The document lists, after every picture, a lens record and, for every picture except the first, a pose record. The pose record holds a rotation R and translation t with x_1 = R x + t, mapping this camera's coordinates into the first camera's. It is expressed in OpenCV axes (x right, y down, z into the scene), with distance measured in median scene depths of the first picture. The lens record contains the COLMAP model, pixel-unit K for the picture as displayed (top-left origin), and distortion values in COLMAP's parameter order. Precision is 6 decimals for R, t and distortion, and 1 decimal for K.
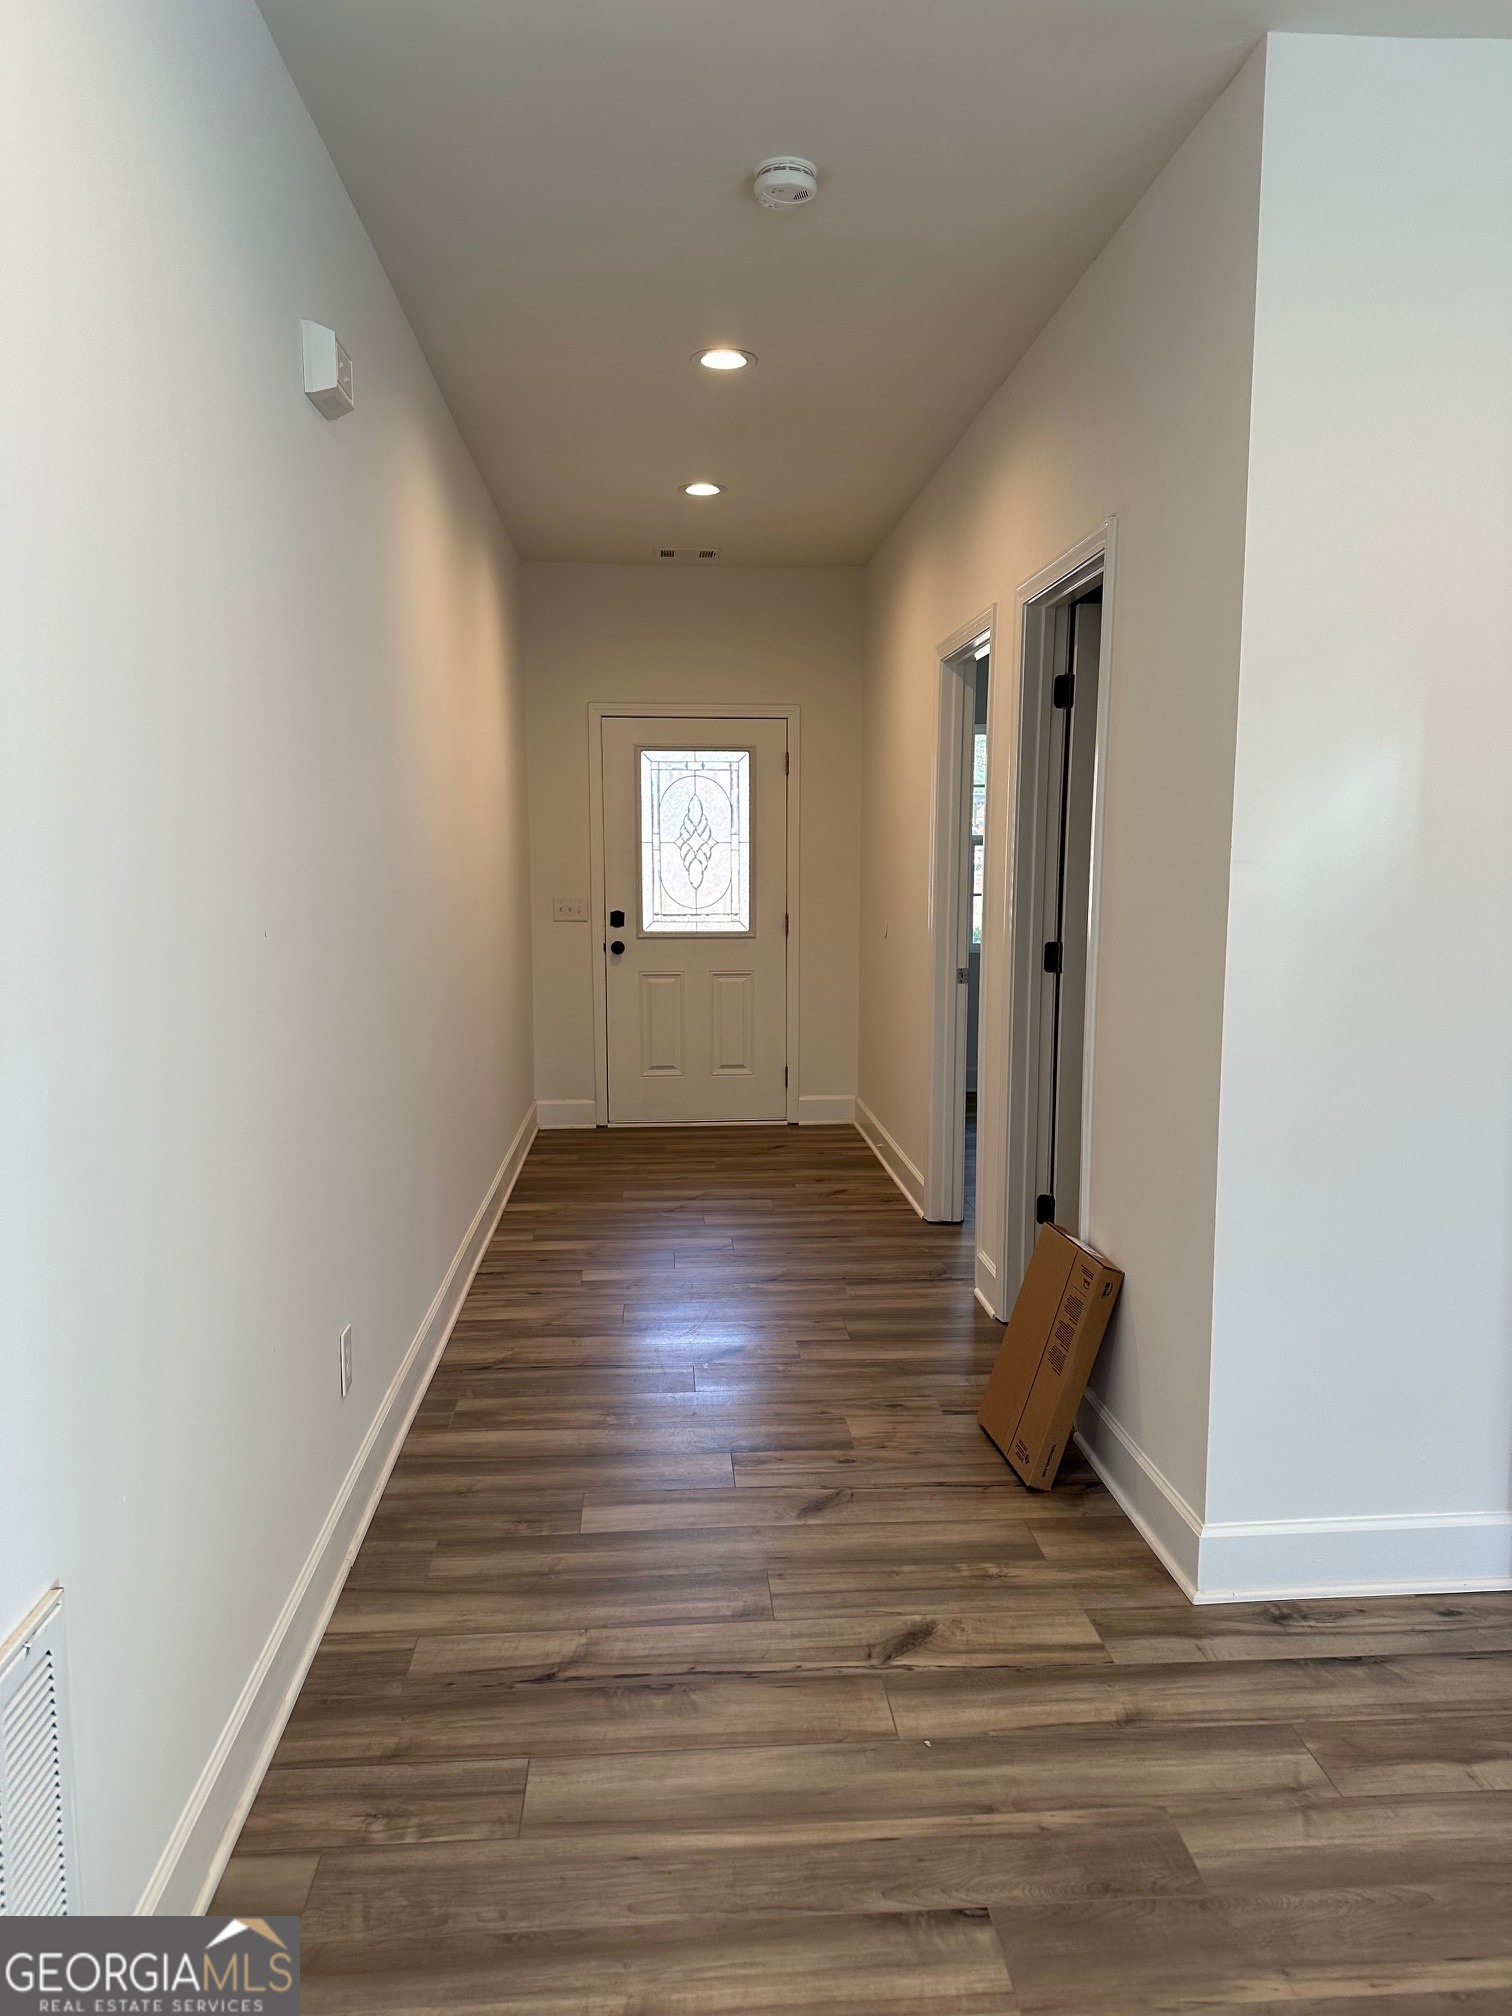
lens RADIAL K [[1397.9, 0, 756.0], [0, 1397.9, 1008.0], [0, 0, 1]] dist [0.005217, 0.001059]
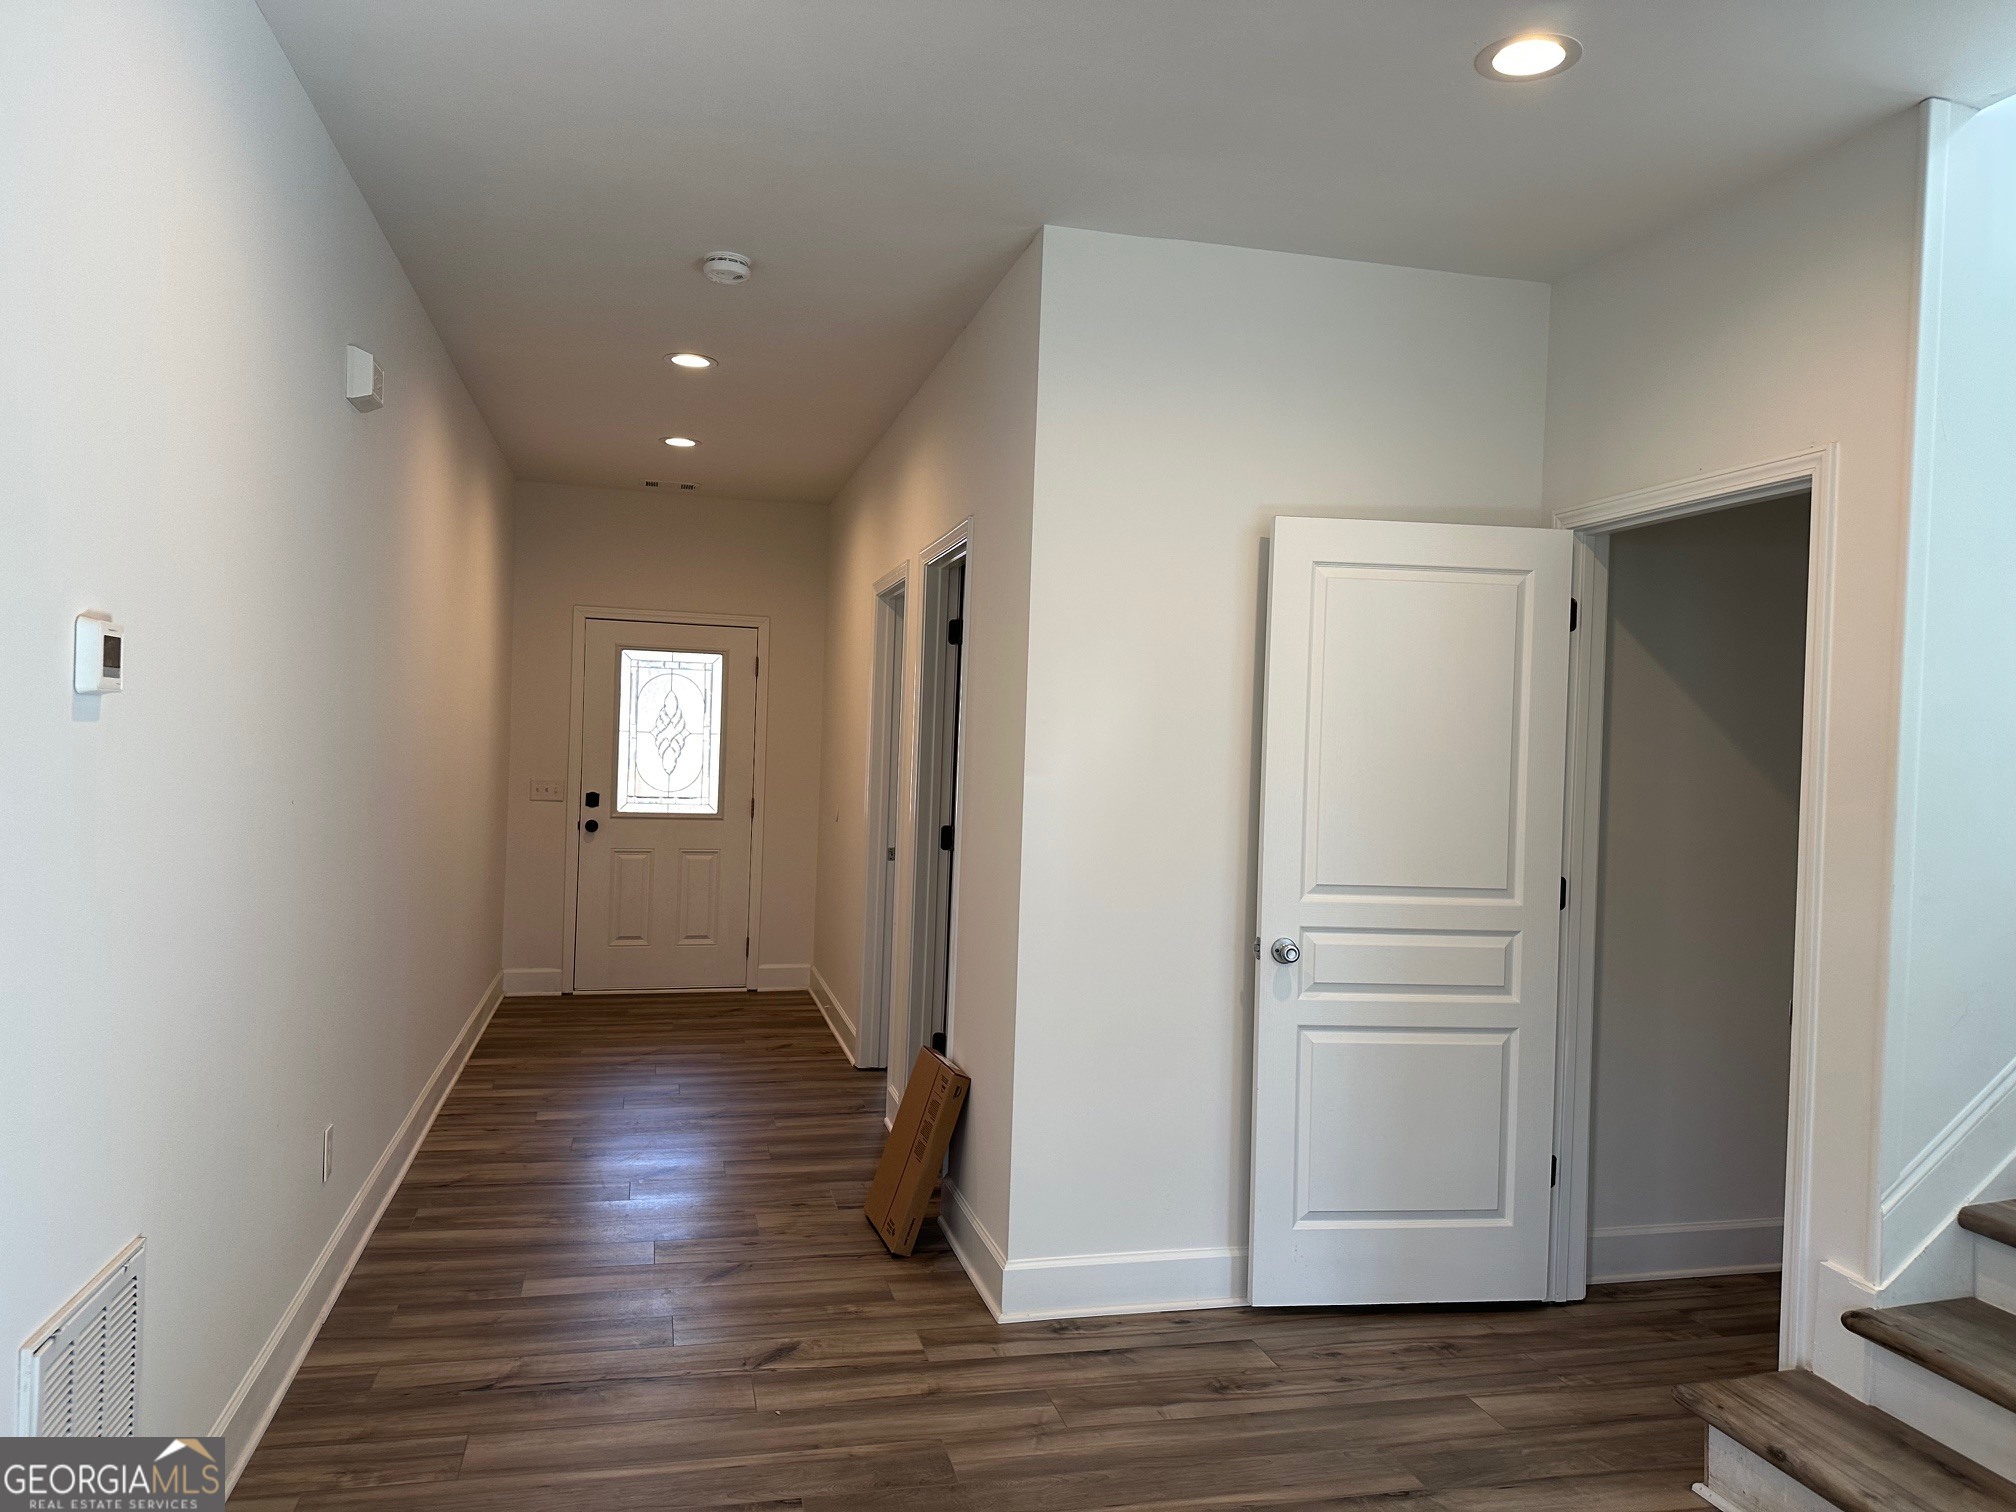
lens RADIAL K [[1312.6, 0, 1013.9], [0, 1312.6, 724.7], [0, 0, 1]] dist [0.034743, -0.001454]
pose [[0.978484, 0.033829, 0.203528, 0.045741], [-0.008575, 0.992282, -0.123705, 0.009843], [-0.206142, 0.119299, 0.971223, -0.295963]]
